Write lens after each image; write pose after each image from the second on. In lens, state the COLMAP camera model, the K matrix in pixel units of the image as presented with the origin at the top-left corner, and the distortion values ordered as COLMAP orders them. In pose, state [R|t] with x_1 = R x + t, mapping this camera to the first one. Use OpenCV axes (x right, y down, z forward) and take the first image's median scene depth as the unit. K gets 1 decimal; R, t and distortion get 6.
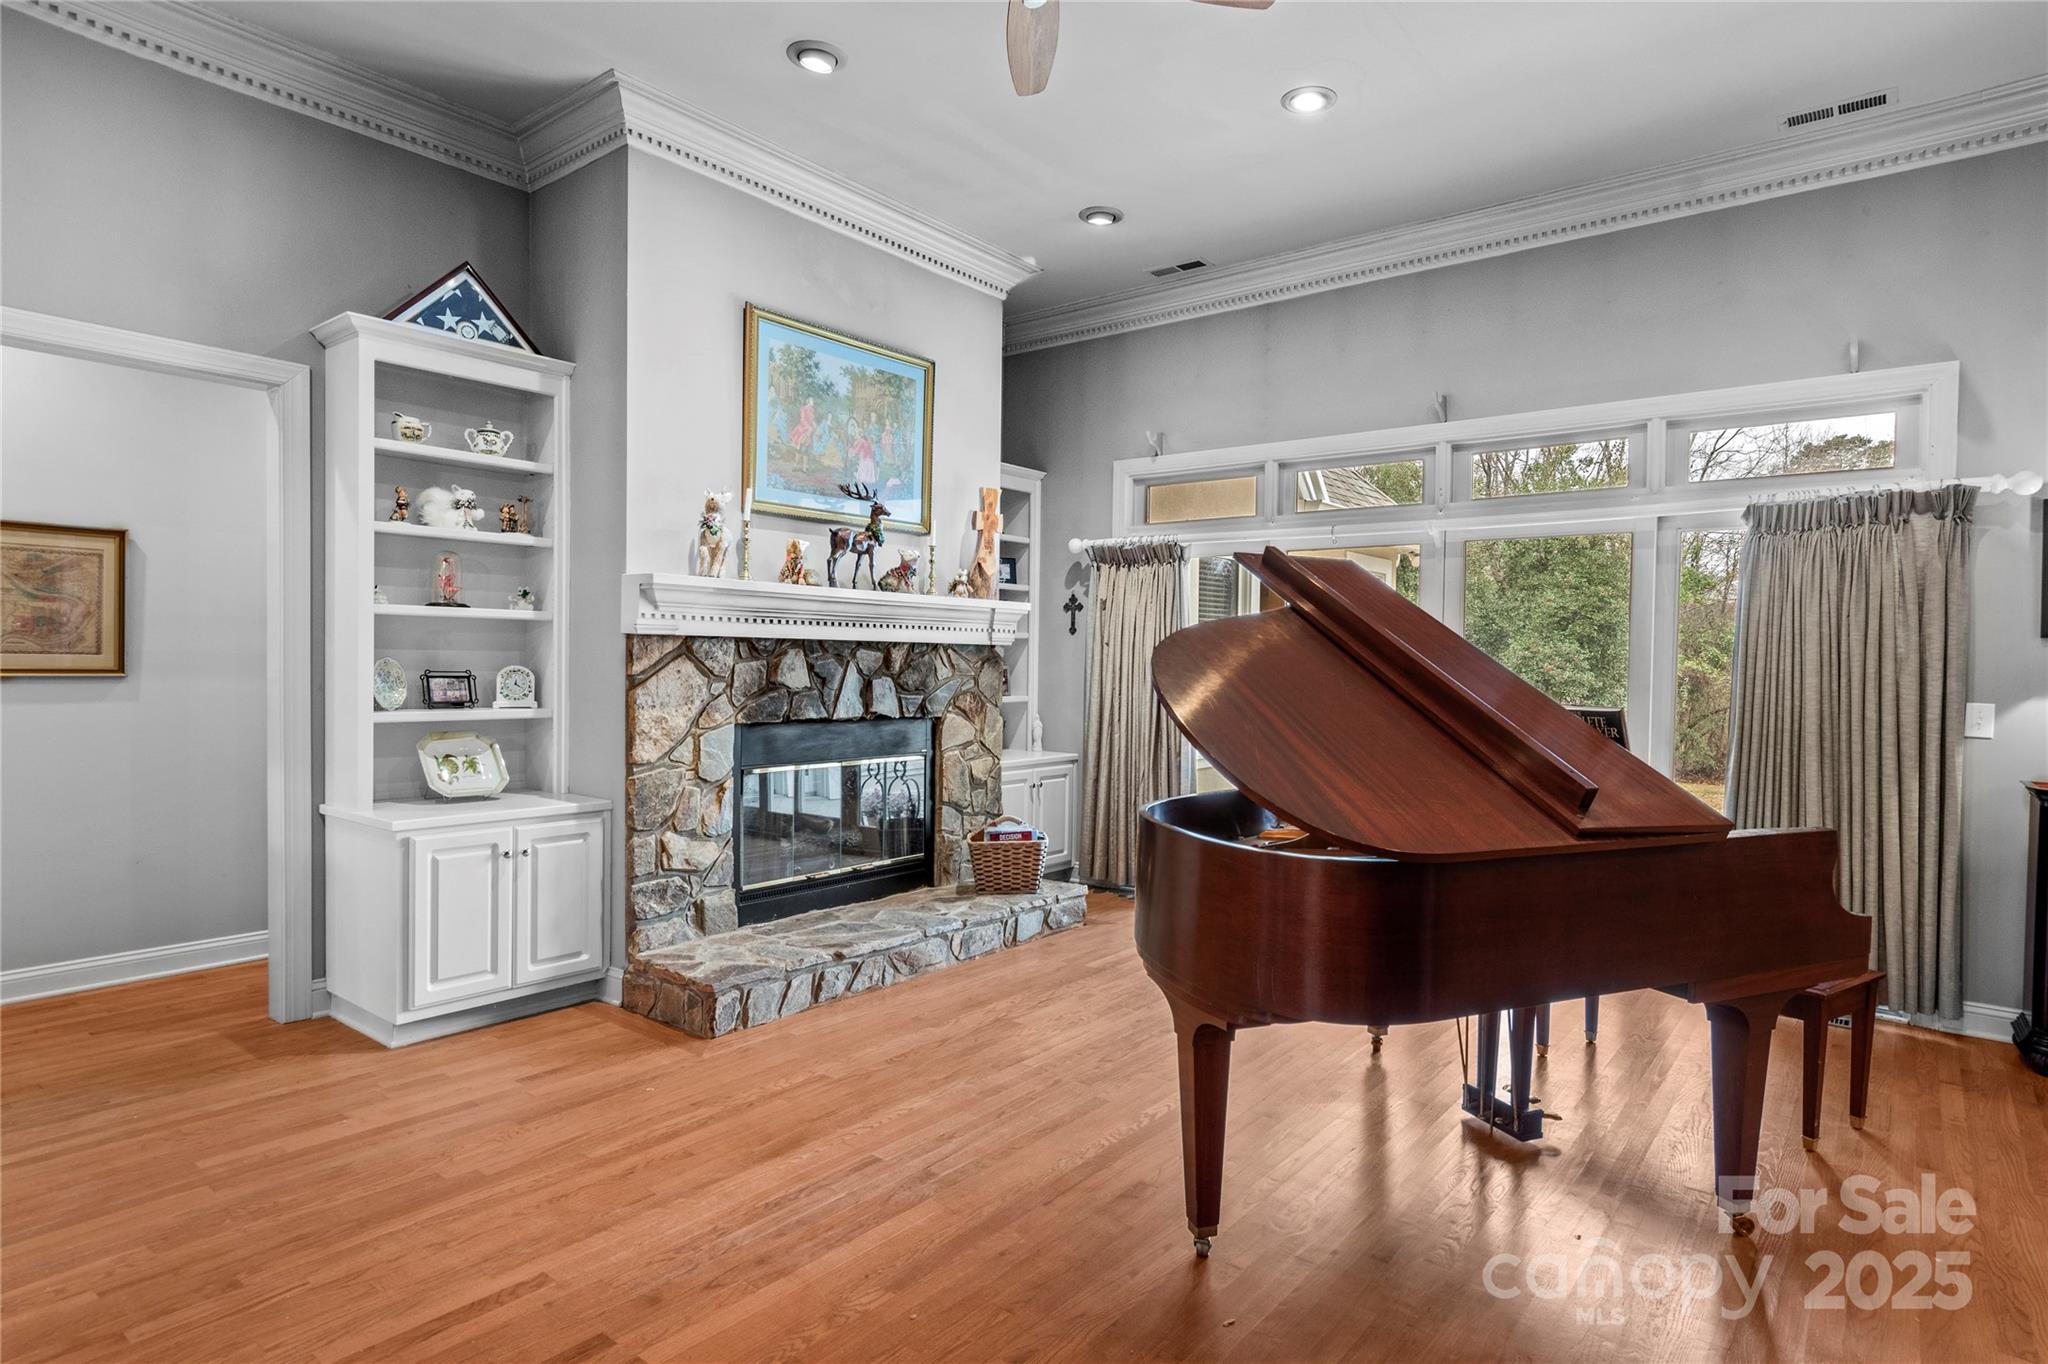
lens RADIAL K [[1114.8, 0, 1080.2], [0, 1114.8, 681.1], [0, 0, 1]] dist [-0.001338, -0.001015]
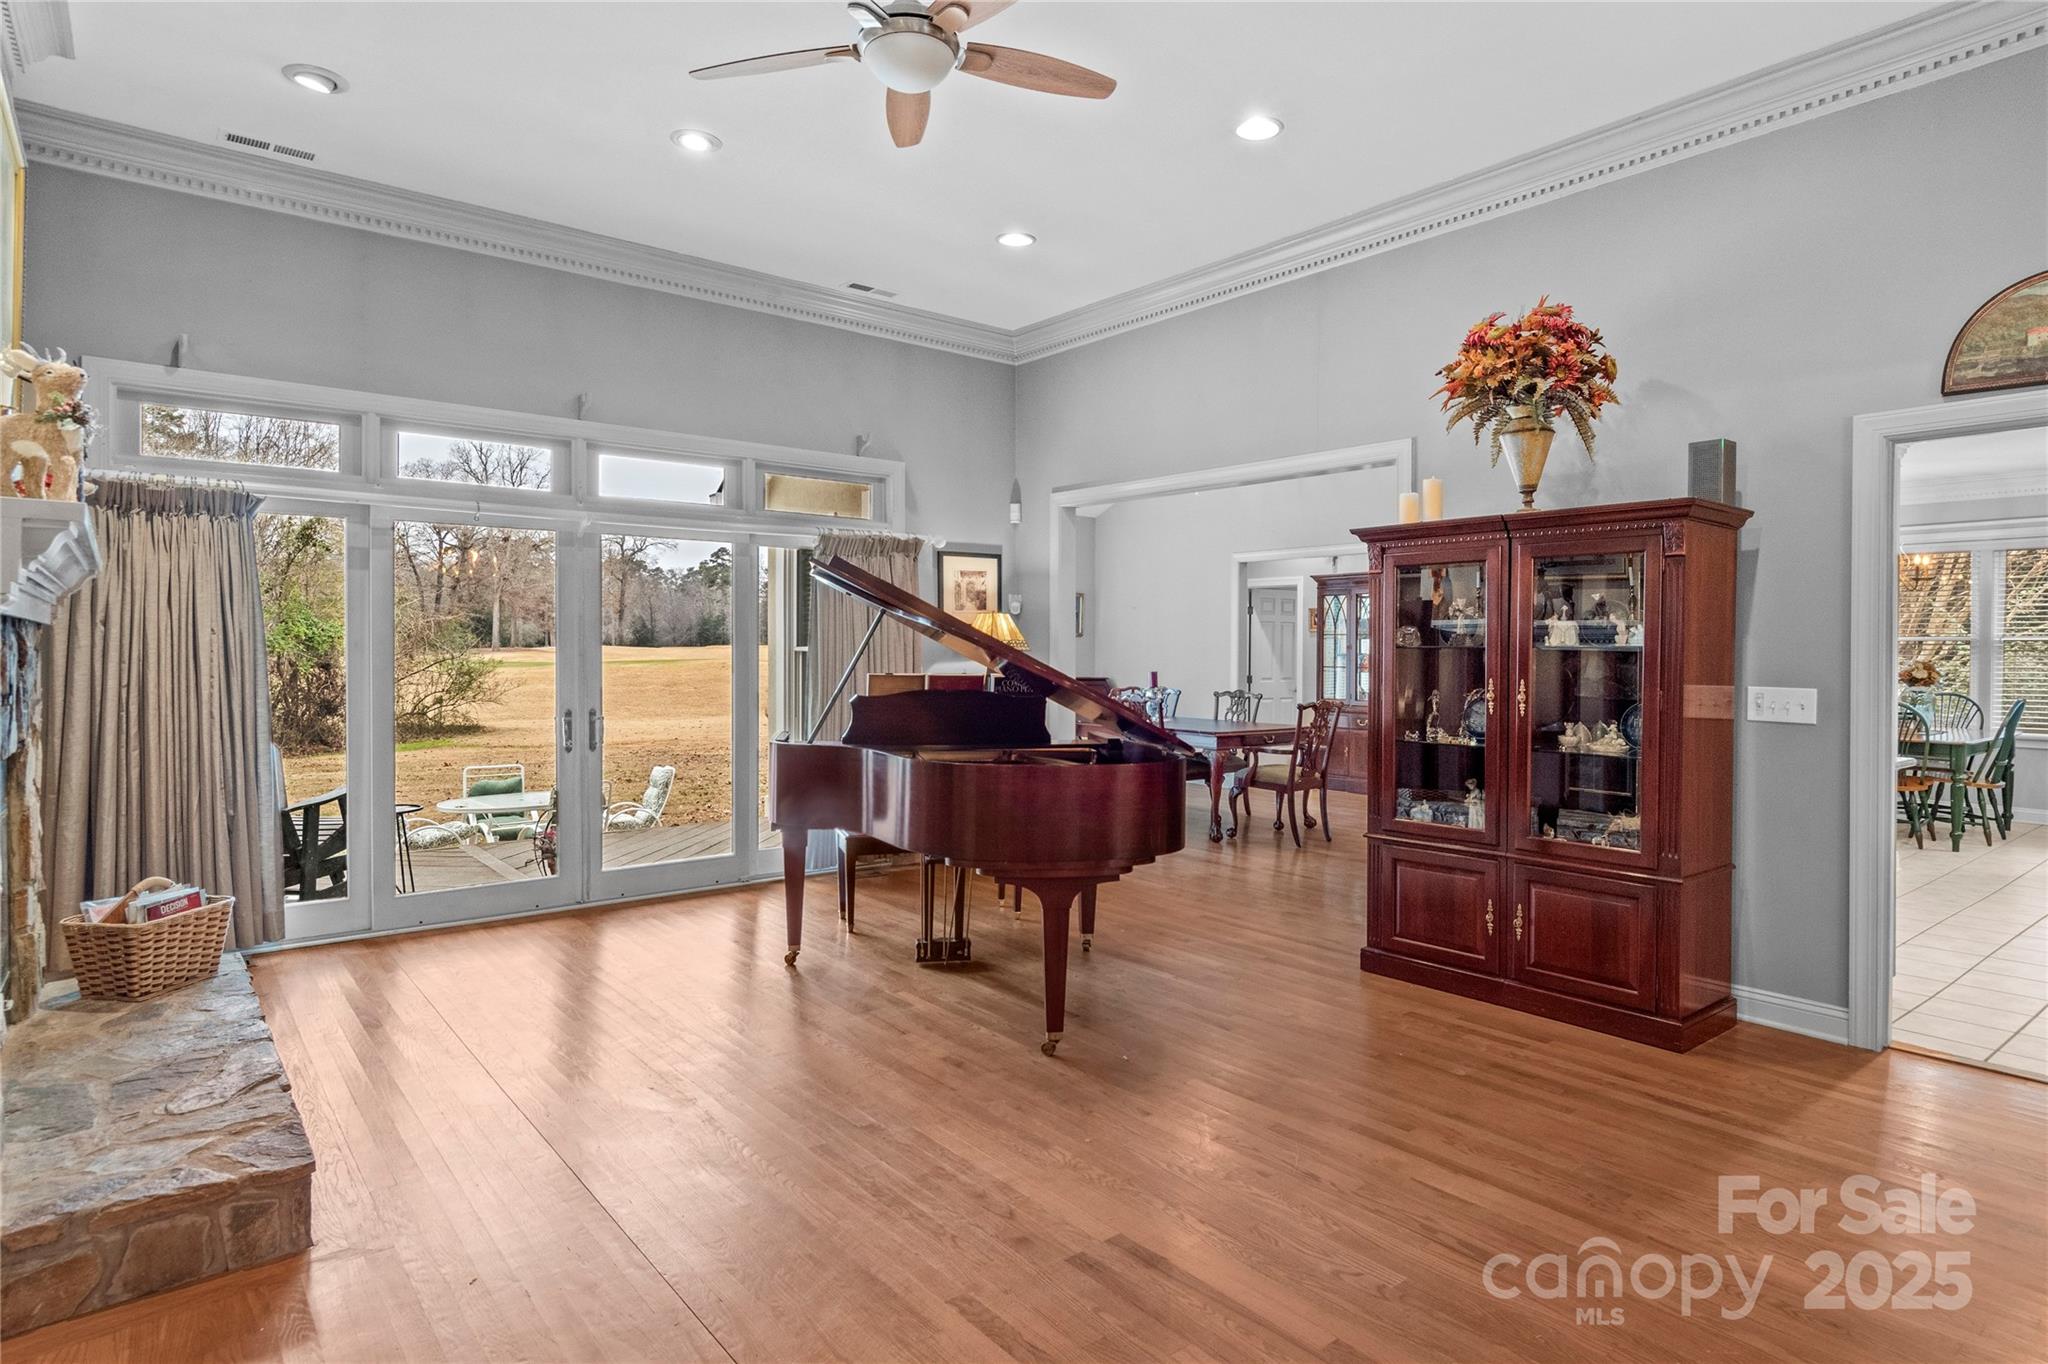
lens RADIAL K [[1114.8, 0, 1080.2], [0, 1114.8, 681.1], [0, 0, 1]] dist [-0.001338, -0.001015]
pose [[0.218153, -0.039050, 0.975133, -1.222700], [0.029817, 0.998999, 0.033336, -0.015974], [-0.975459, 0.021804, 0.219099, 0.609453]]
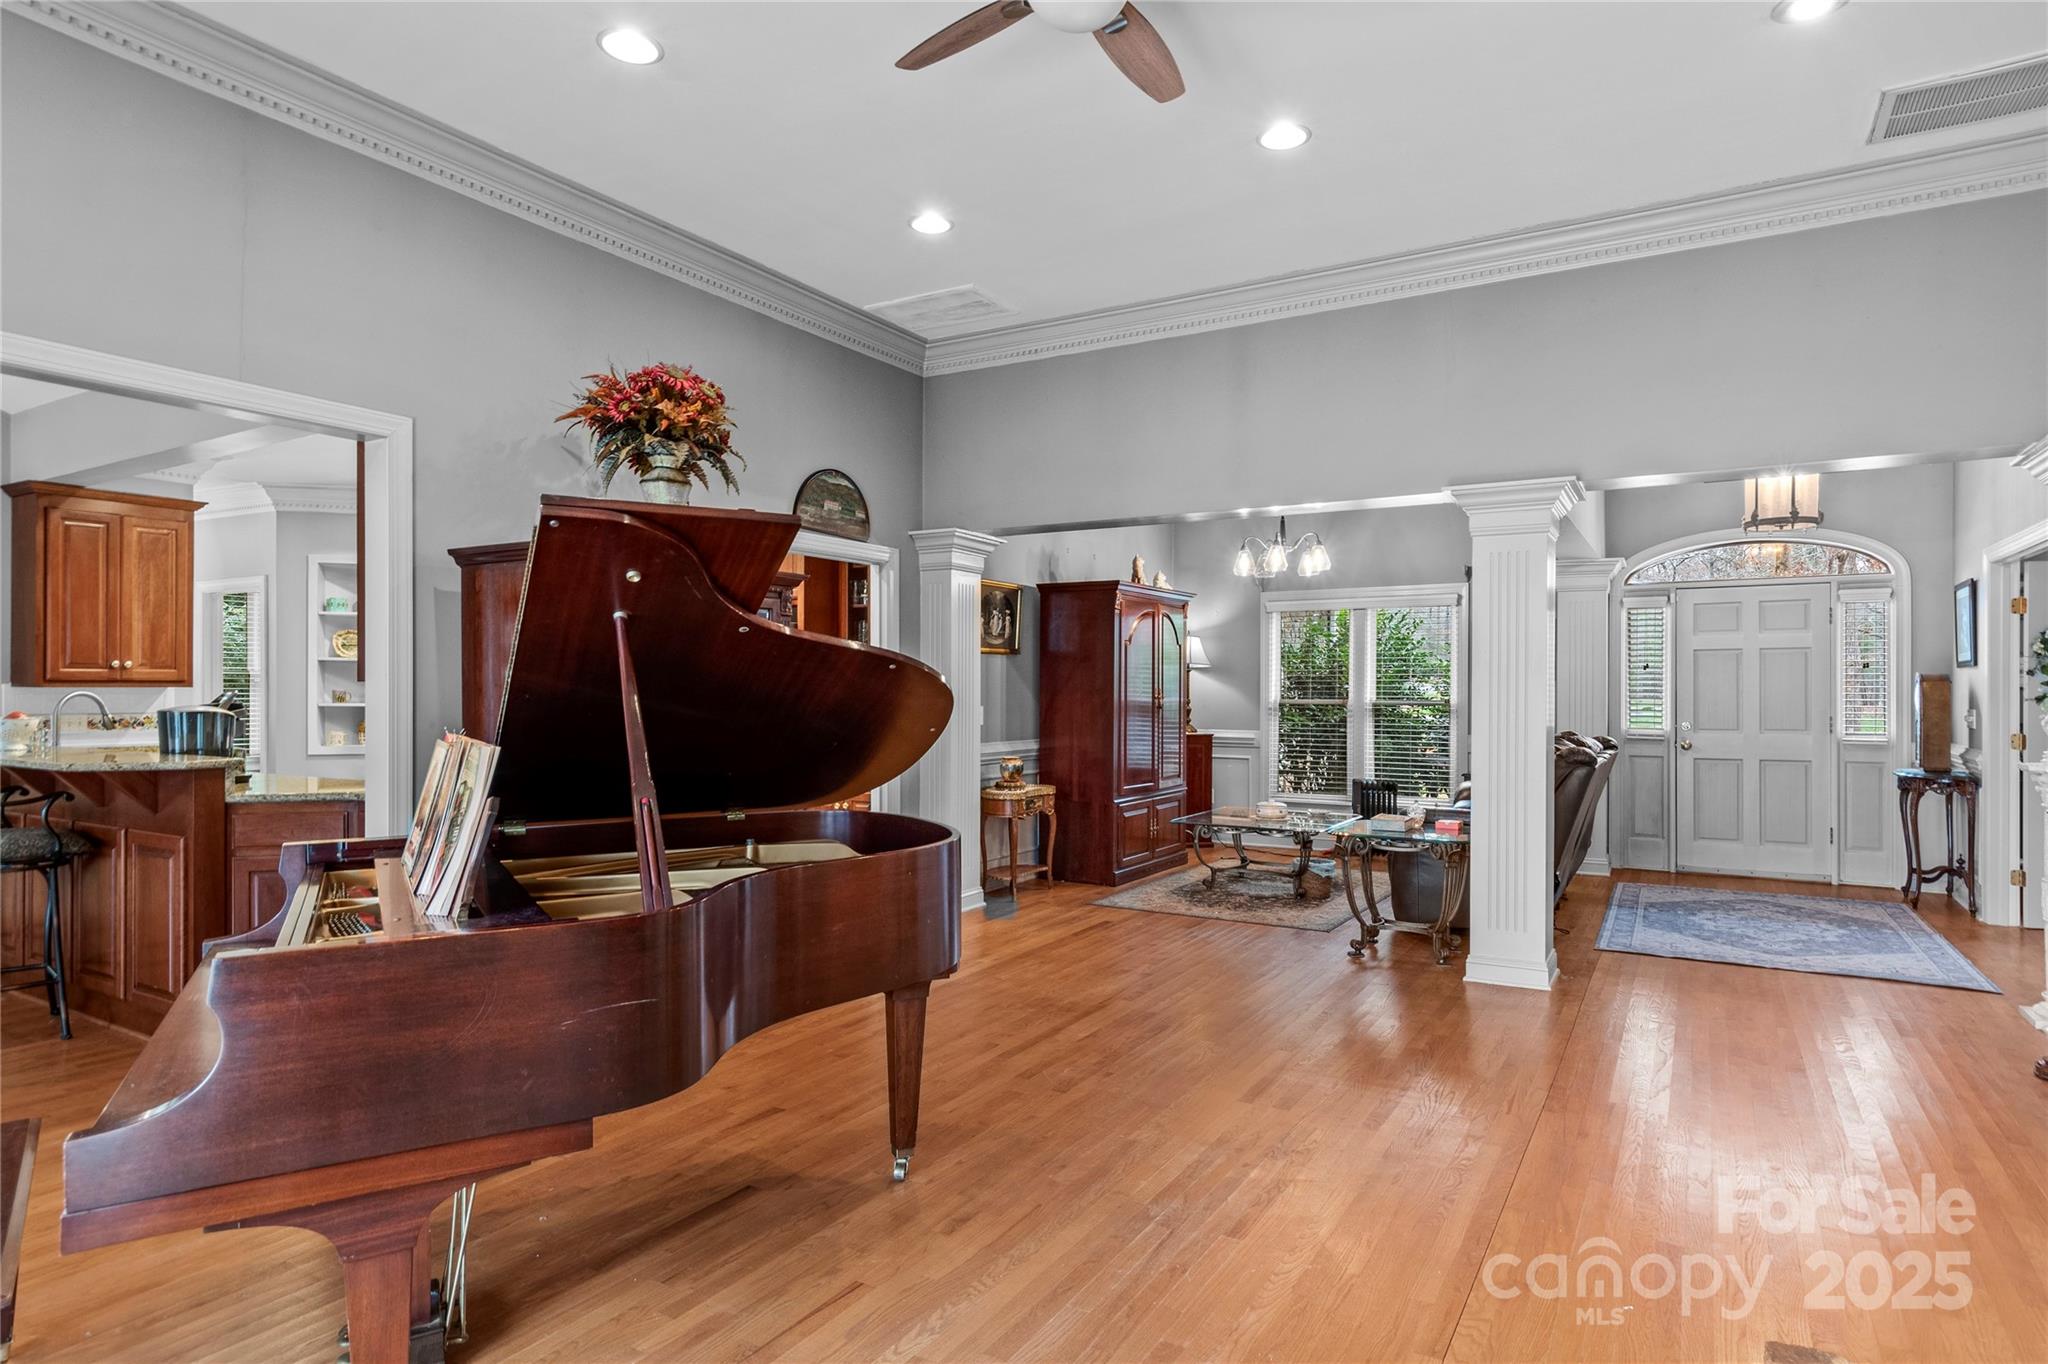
lens RADIAL K [[1160.3, 0, 1024.0], [0, 1160.3, 682.0], [0, 0, 1]] dist [-0.005025, -0.000824]
pose [[-0.994259, -0.014404, -0.106024, 0.112288], [-0.018069, 0.999269, 0.033682, -0.069171], [0.105461, 0.035404, -0.993793, 2.160413]]
